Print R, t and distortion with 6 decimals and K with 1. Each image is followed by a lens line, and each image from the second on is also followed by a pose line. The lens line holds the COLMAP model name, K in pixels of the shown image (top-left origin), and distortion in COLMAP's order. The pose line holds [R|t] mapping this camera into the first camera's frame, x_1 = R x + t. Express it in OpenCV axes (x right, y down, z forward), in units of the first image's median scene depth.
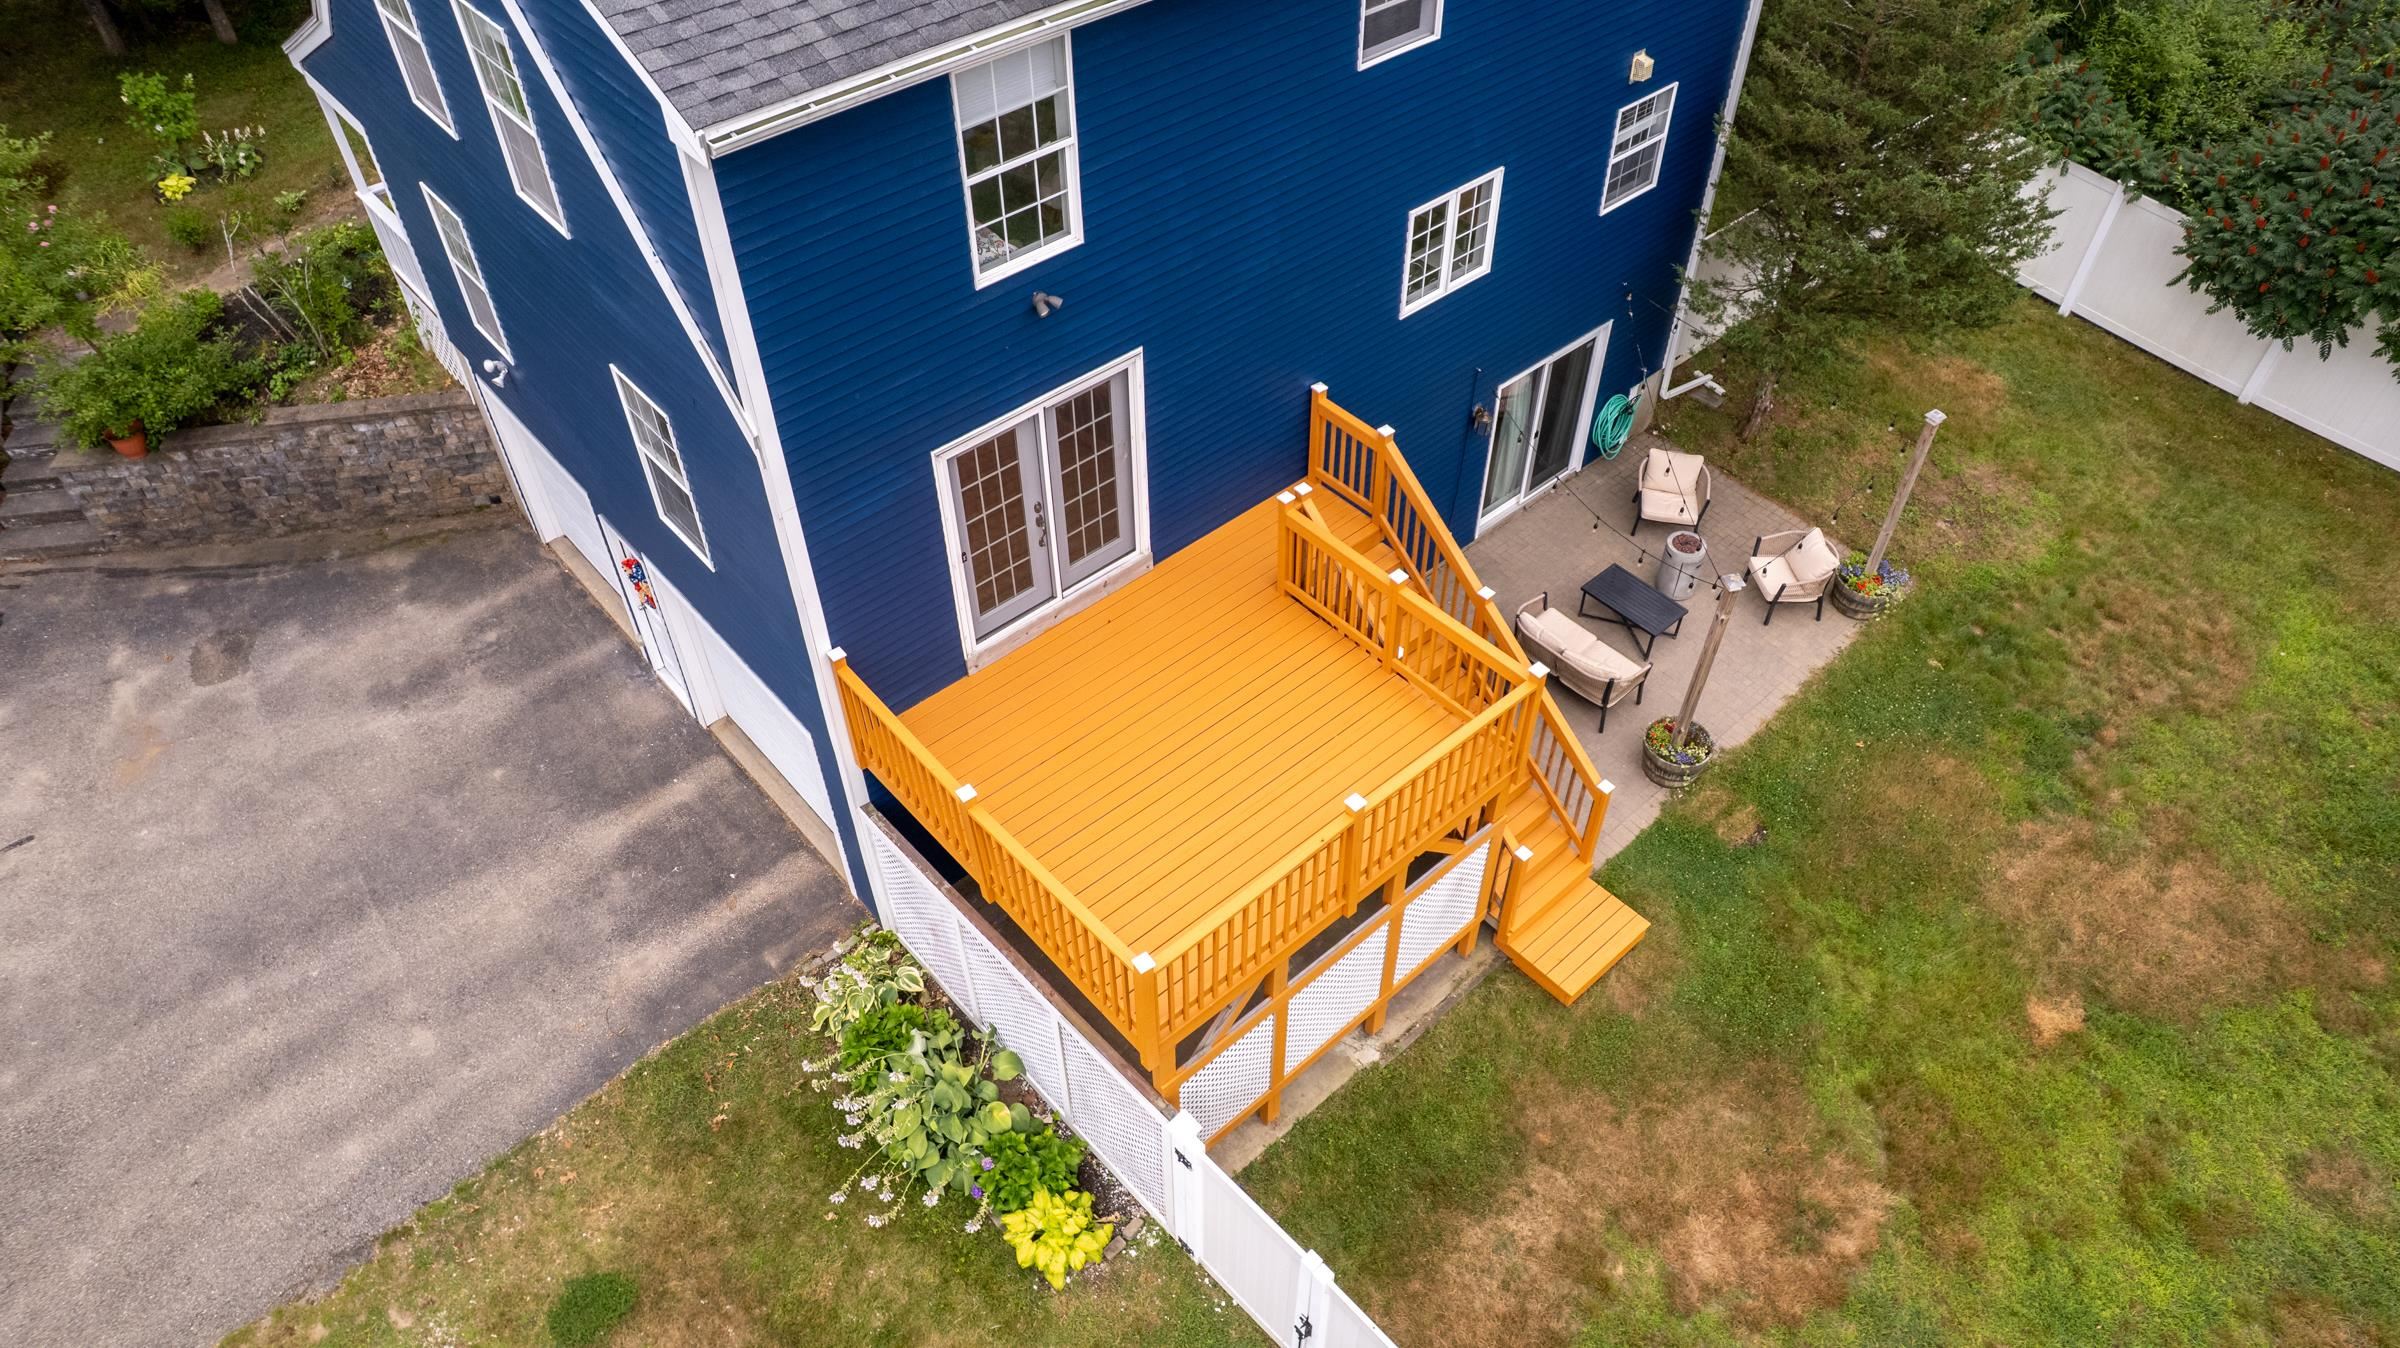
lens RADIAL K [[1526.3, 0, 1200.0], [0, 1526.3, 674.0], [0, 0, 1]] dist [-0.028912, 0.000169]
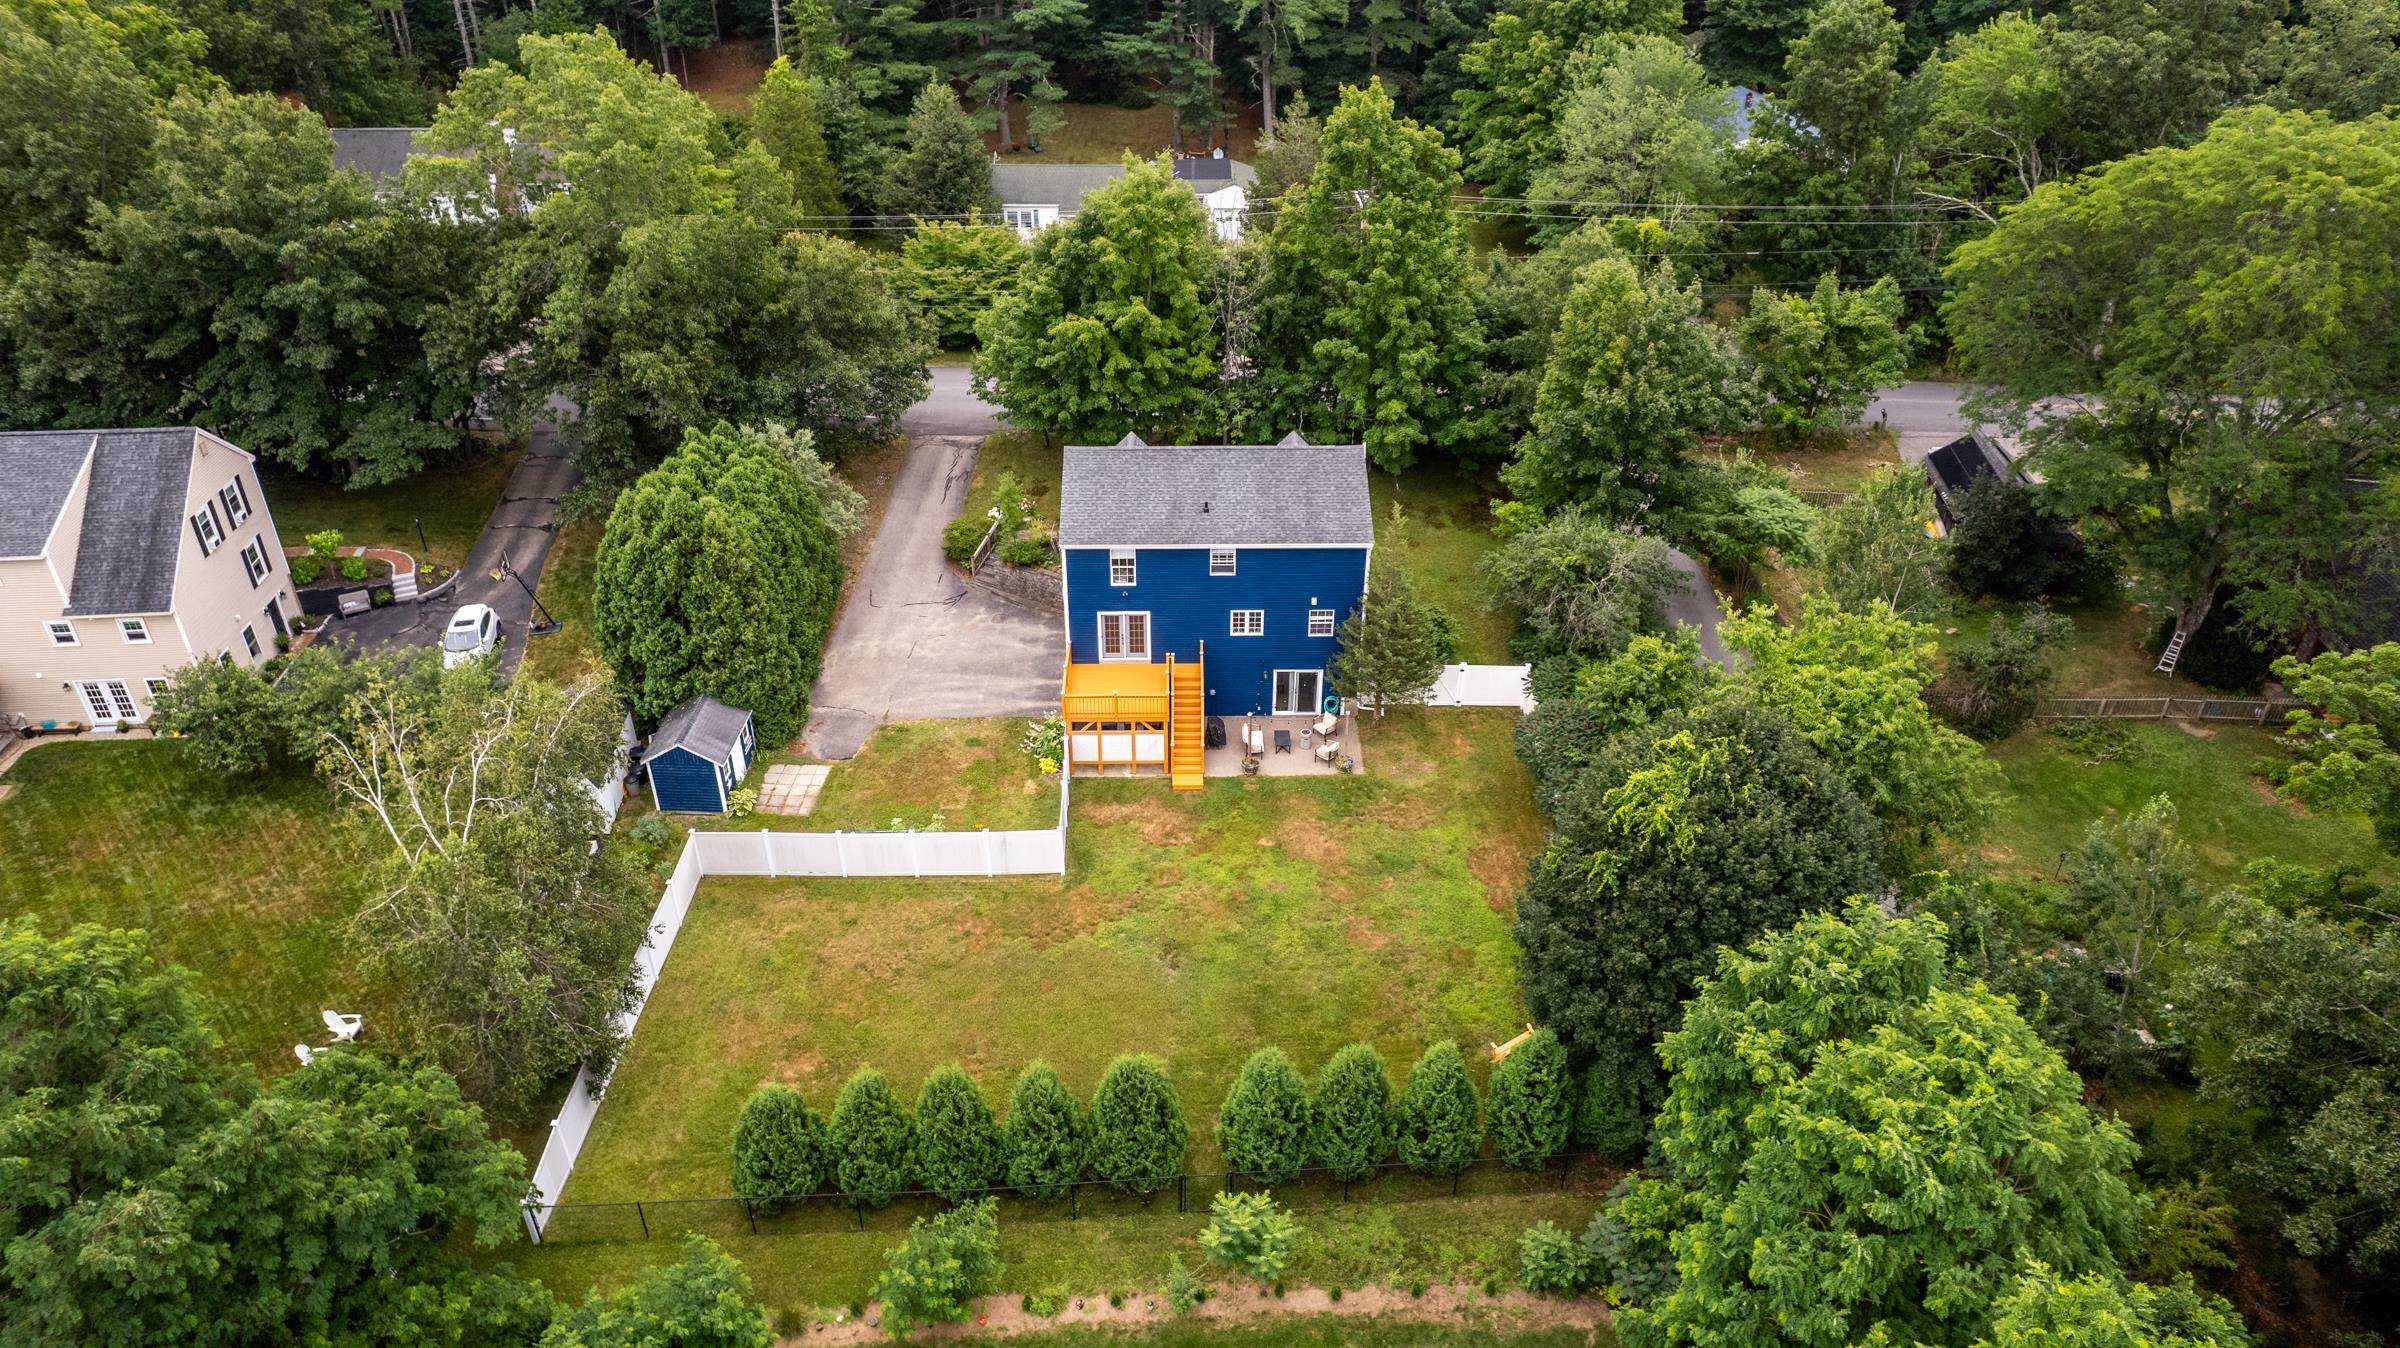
lens RADIAL K [[1526.3, 0, 1200.0], [0, 1526.3, 674.0], [0, 0, 1]] dist [-0.028912, 0.000169]
pose [[0.760894, 0.355621, -0.542747, 2.379658], [-0.472124, 0.877217, -0.087112, 0.261216], [0.445128, 0.322527, 0.835366, -2.486145]]
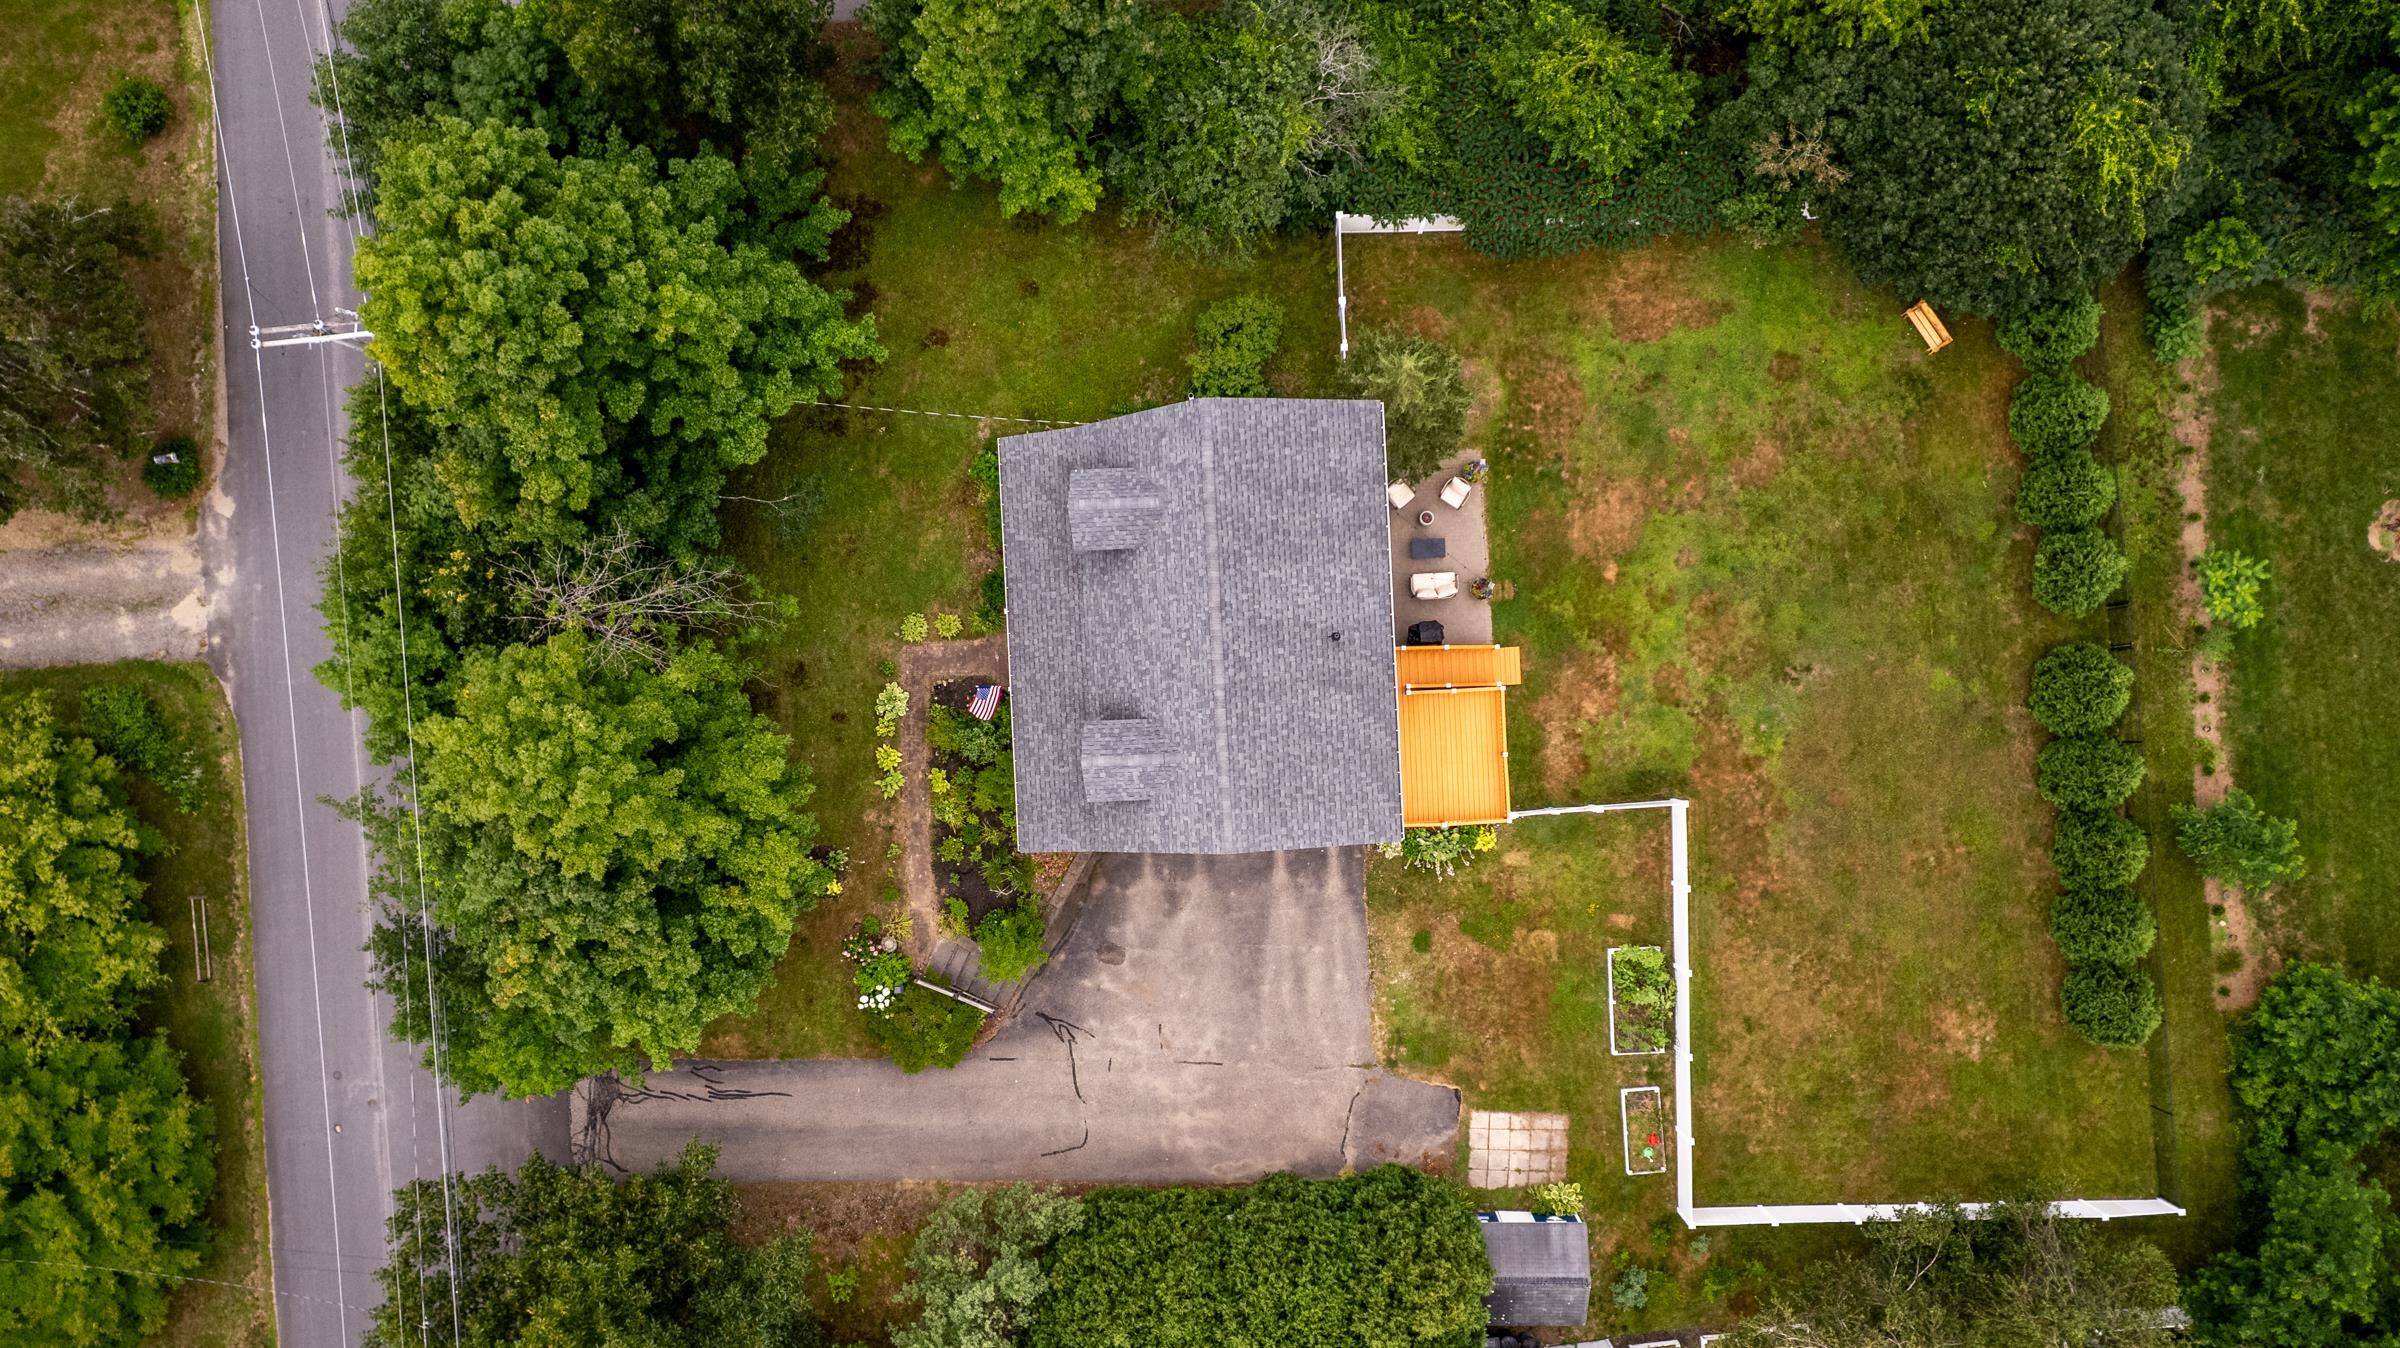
lens RADIAL K [[1526.3, 0, 1200.0], [0, 1526.3, 674.0], [0, 0, 1]] dist [-0.028912, 0.000169]
pose [[0.625450, -0.780257, 0.003332, -0.197248], [0.561099, 0.452733, 0.692965, -2.489076], [-0.542200, -0.431545, 0.720963, -1.038126]]
